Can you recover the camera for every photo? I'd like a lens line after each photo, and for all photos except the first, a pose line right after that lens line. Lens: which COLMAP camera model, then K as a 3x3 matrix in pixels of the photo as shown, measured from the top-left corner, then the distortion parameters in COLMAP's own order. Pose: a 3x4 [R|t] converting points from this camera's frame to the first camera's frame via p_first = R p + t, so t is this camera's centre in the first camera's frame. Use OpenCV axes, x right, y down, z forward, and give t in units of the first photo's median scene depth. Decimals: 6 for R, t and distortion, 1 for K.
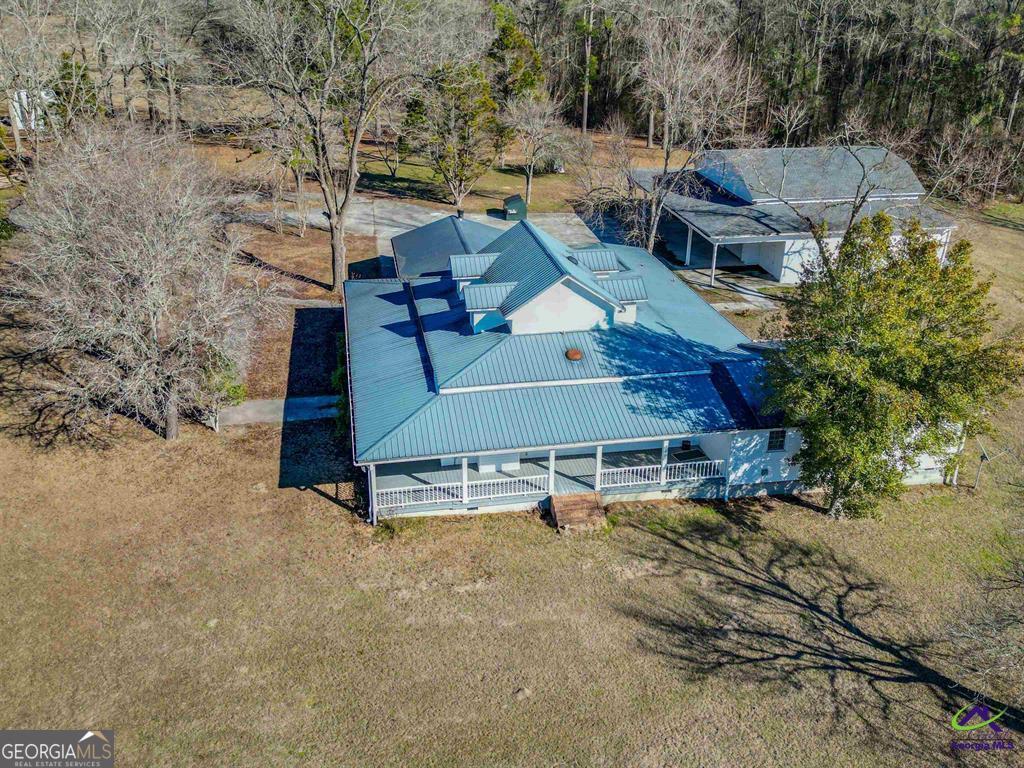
lens RADIAL K [[900.4, 0, 512.0], [0, 900.4, 384.0], [0, 0, 1]] dist [0.097627, -0.114452]
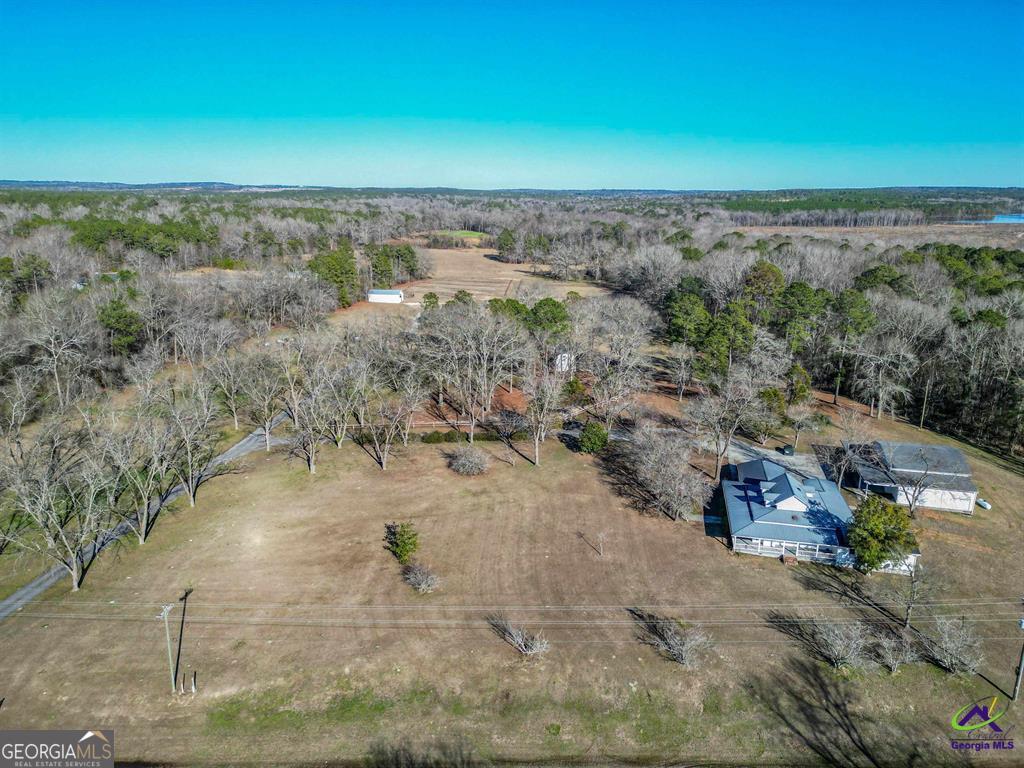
lens RADIAL K [[712.6, 0, 512.0], [0, 712.6, 384.0], [0, 0, 1]] dist [0.094870, -0.093668]
pose [[0.921244, 0.097863, -0.376474, 0.065563], [-0.158807, 0.978127, -0.134346, 0.012758], [0.355091, 0.183552, 0.916634, -2.230633]]
